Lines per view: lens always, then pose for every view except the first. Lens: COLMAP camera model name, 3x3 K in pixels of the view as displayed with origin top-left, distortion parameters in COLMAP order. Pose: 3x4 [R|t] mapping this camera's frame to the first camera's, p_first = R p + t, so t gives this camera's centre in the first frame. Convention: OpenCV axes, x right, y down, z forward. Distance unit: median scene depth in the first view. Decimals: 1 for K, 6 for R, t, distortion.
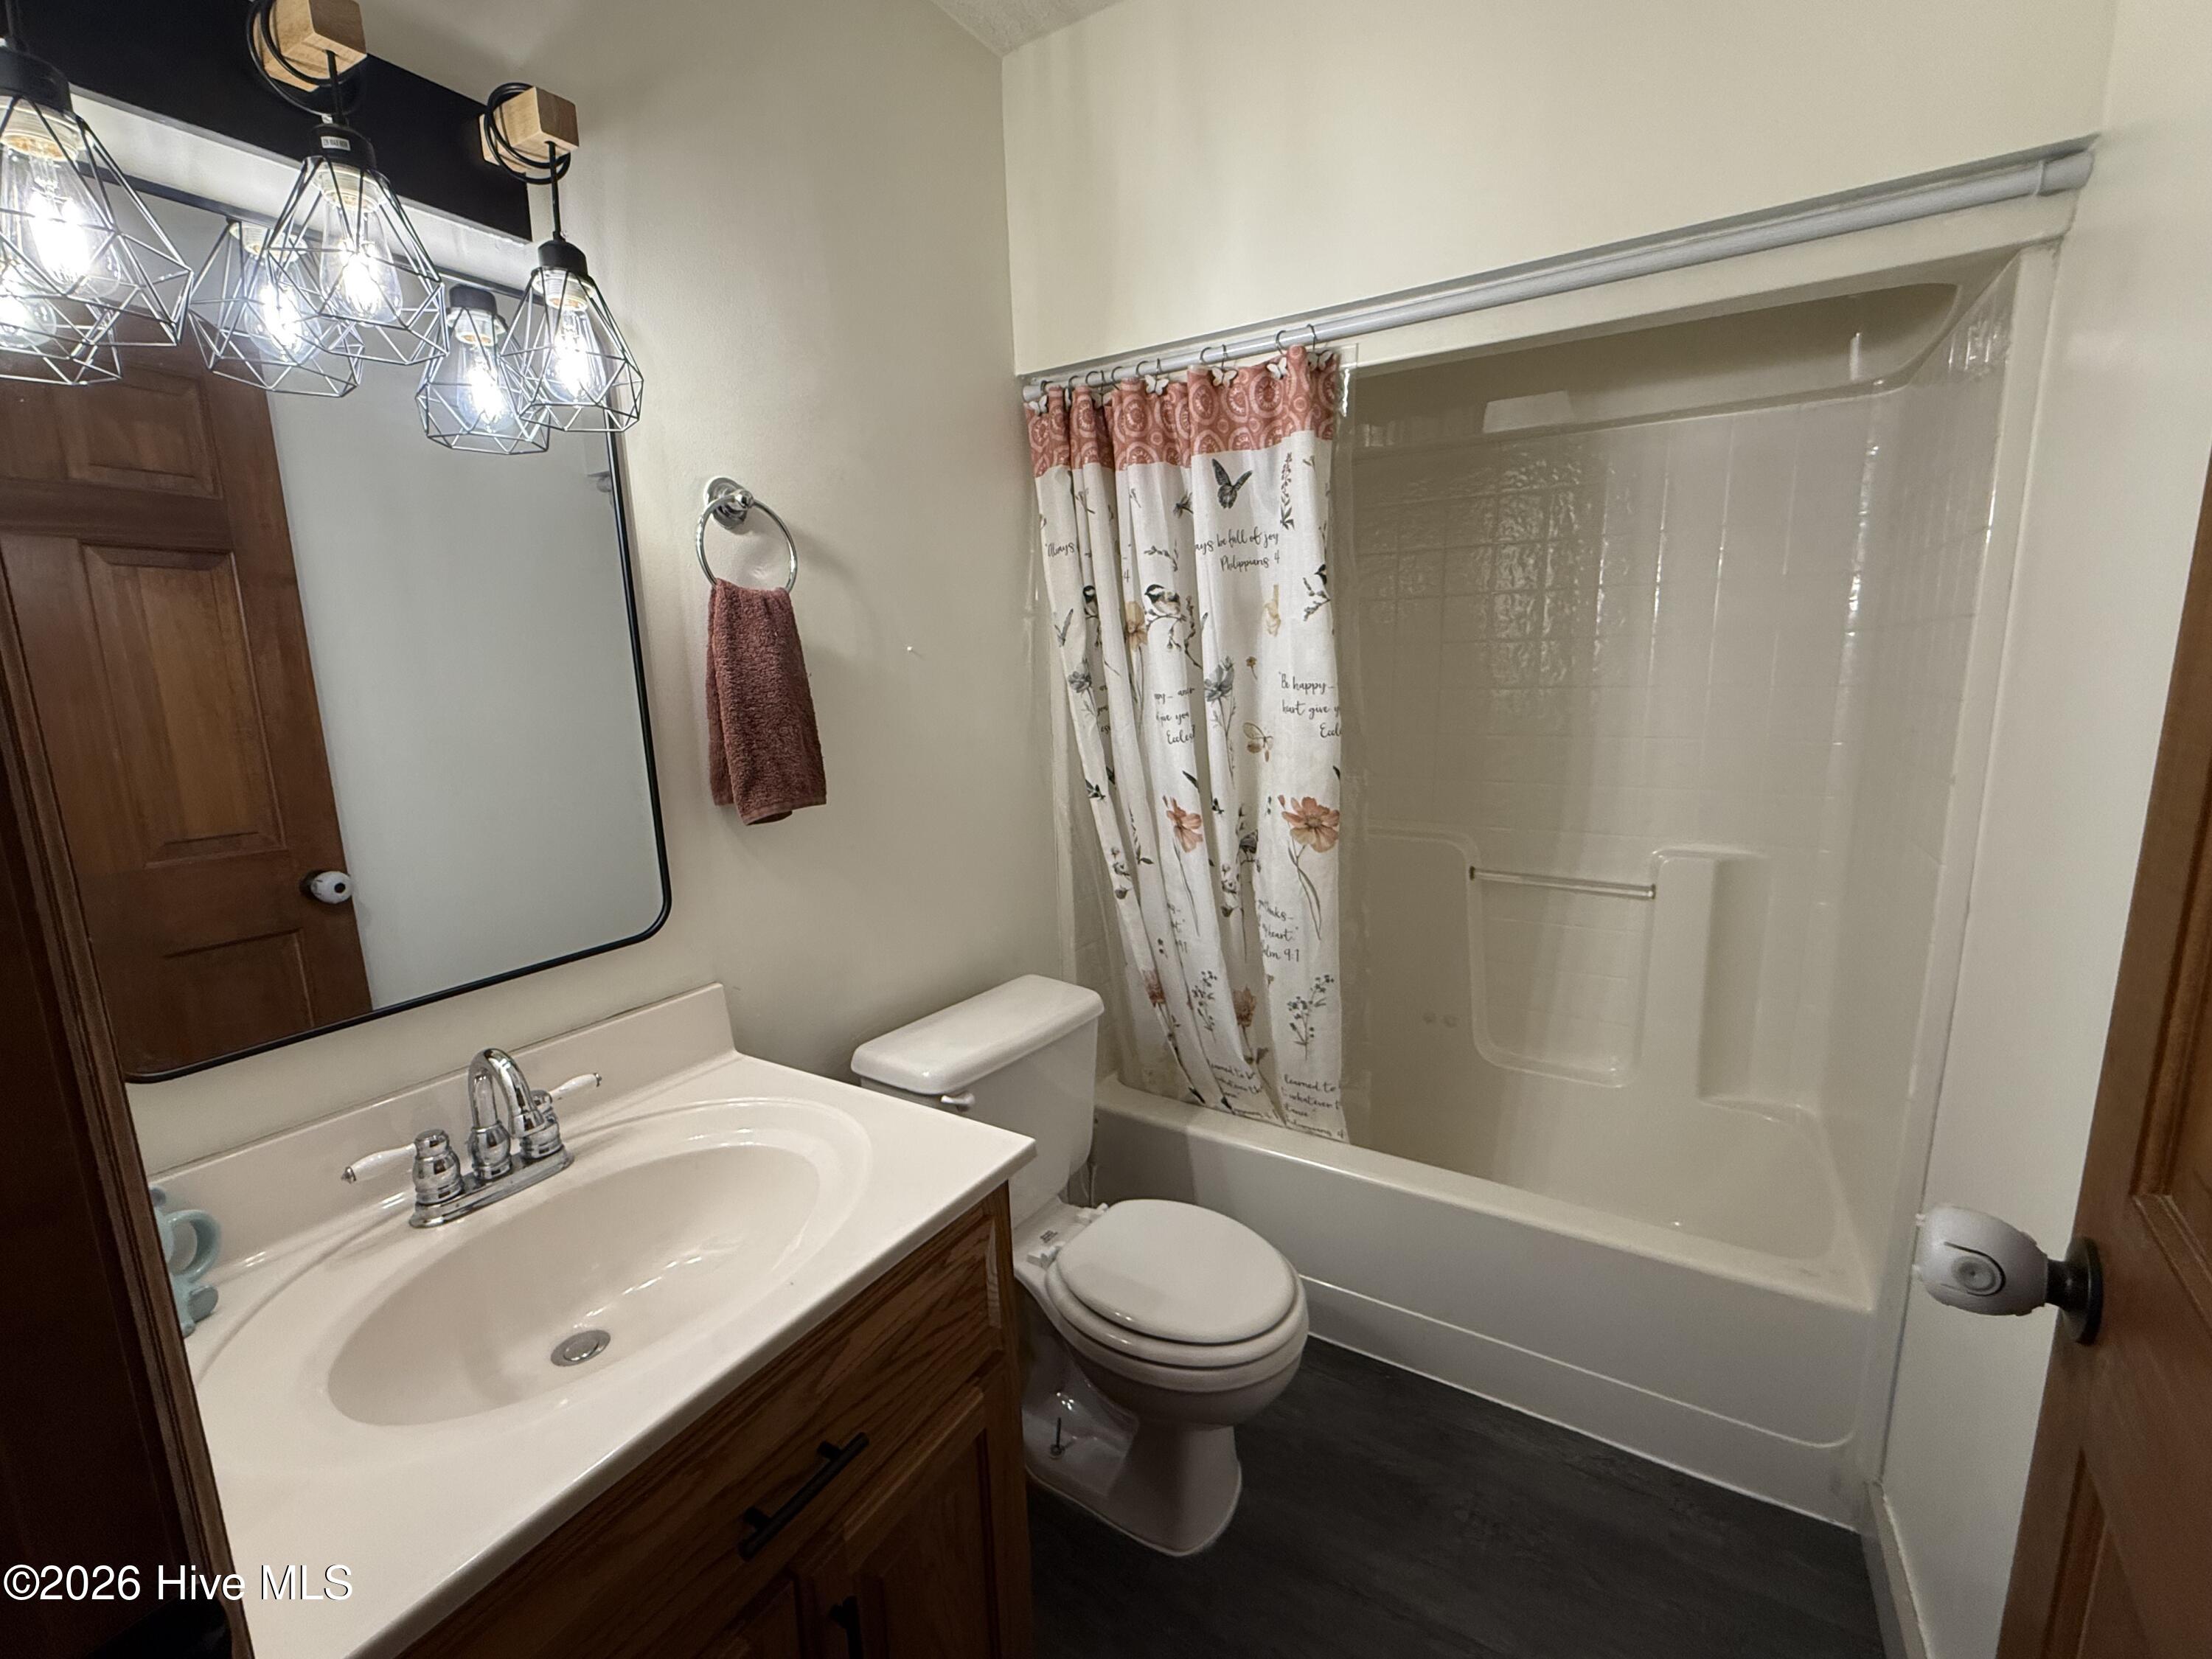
lens RADIAL K [[941.2, 0, 1098.5], [0, 941.2, 836.0], [0, 0, 1]] dist [0.002607, 0.000680]
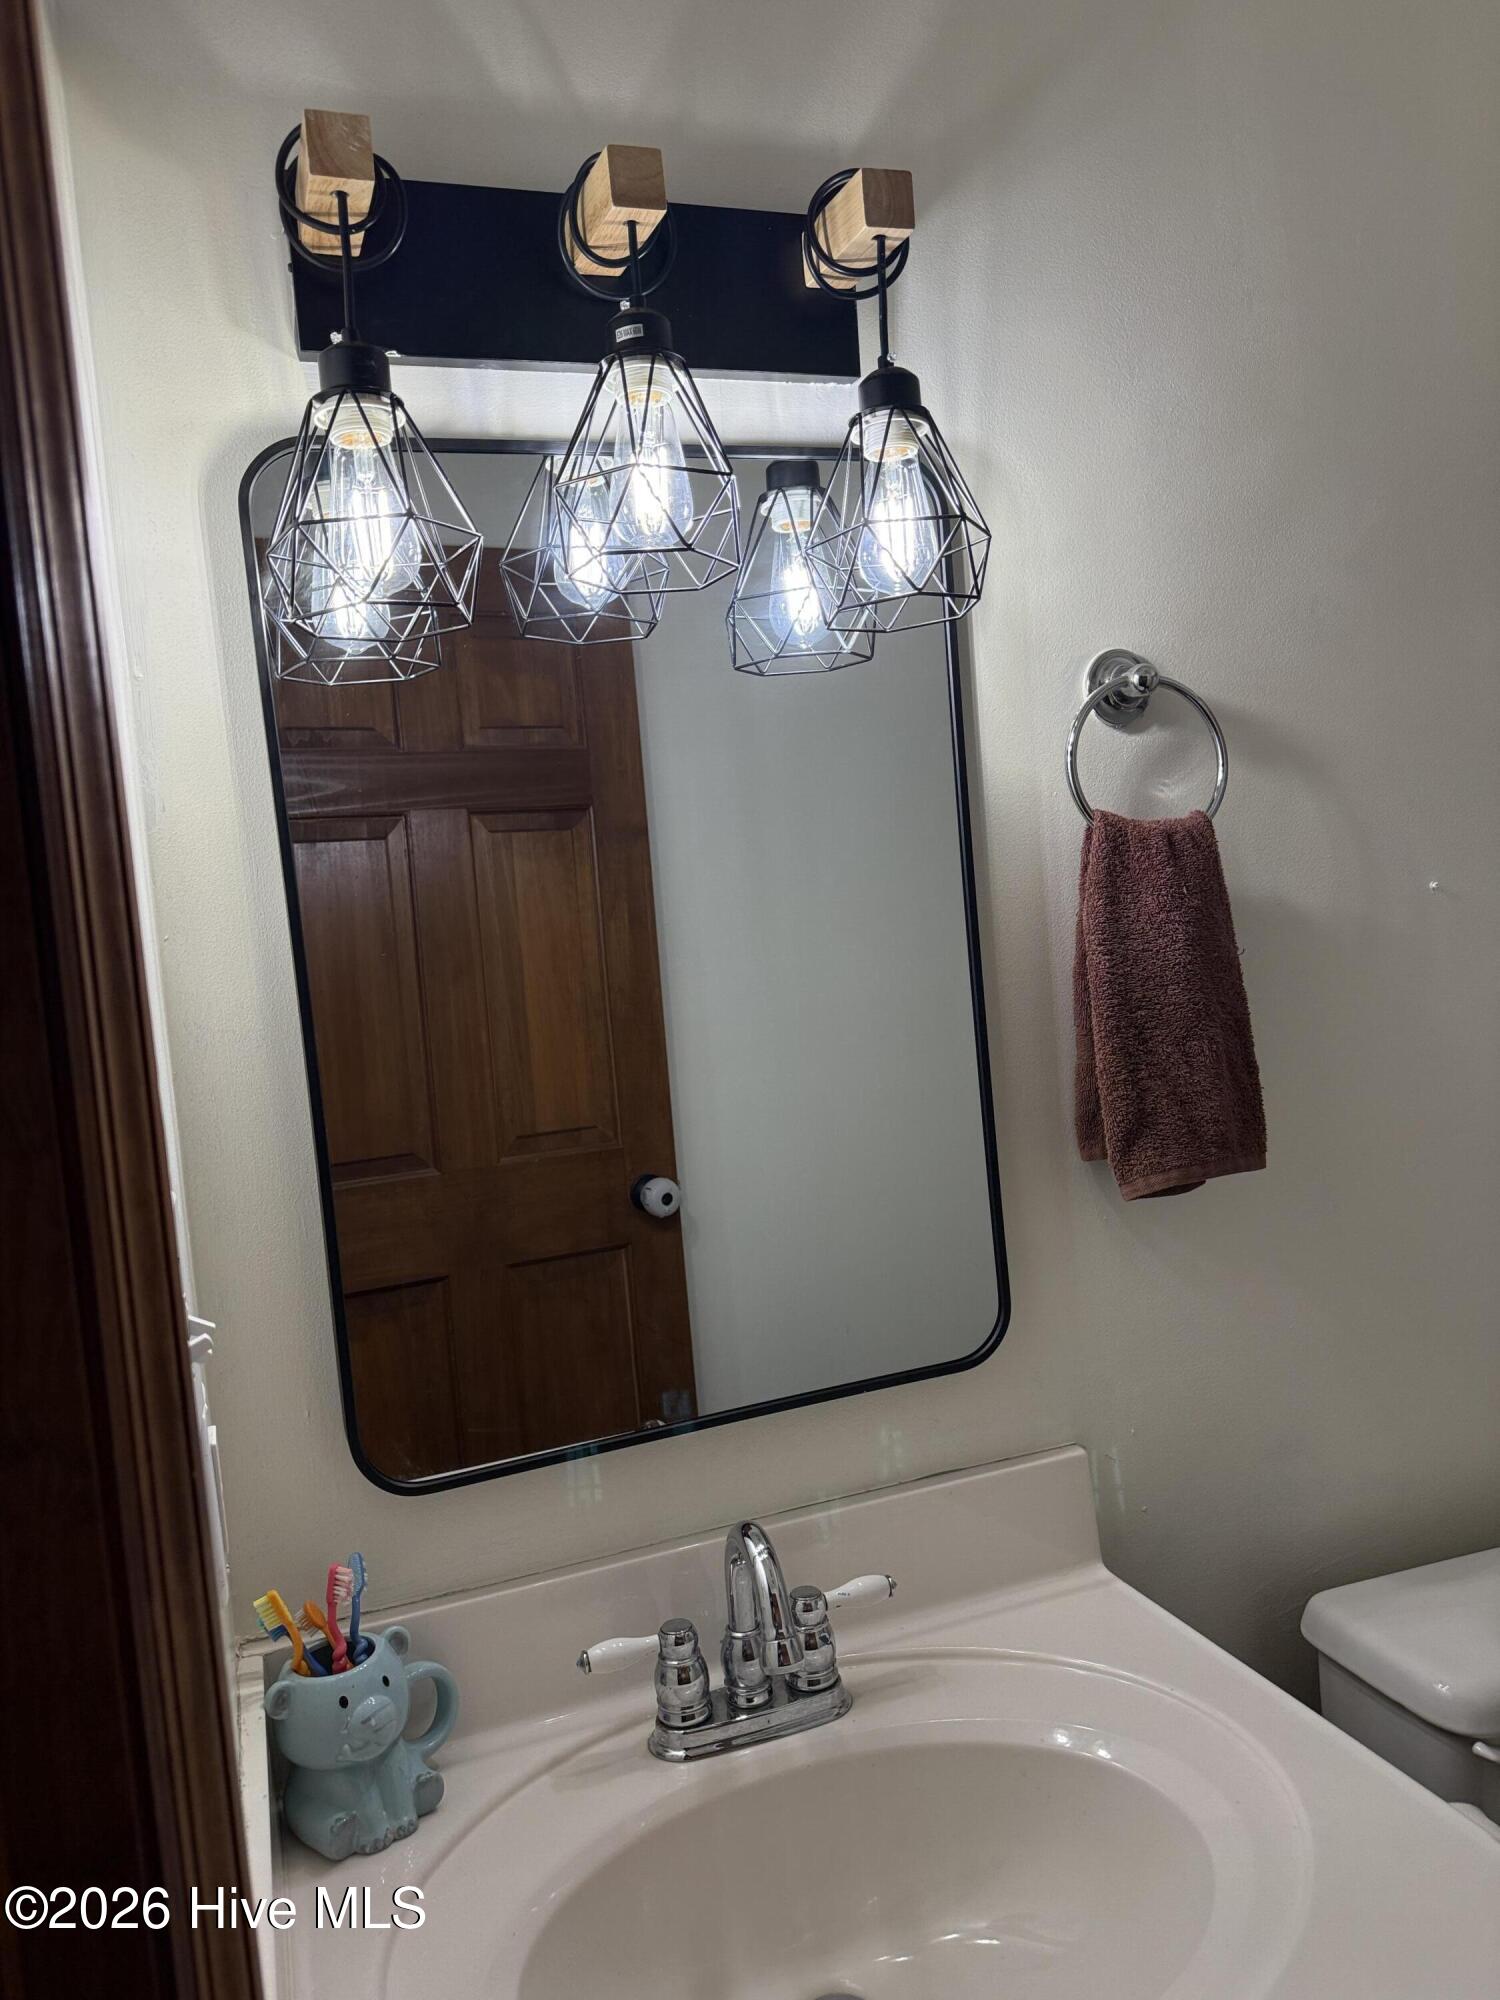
lens RADIAL K [[1407.7, 0, 750.0], [0, 1407.7, 1000.0], [0, 0, 1]] dist [0.090596, -0.137314]
pose [[0.789249, 0.004360, -0.614058, -0.000611], [-0.051596, 0.996910, -0.059238, -0.089984], [0.611902, 0.078437, 0.787034, 0.133727]]
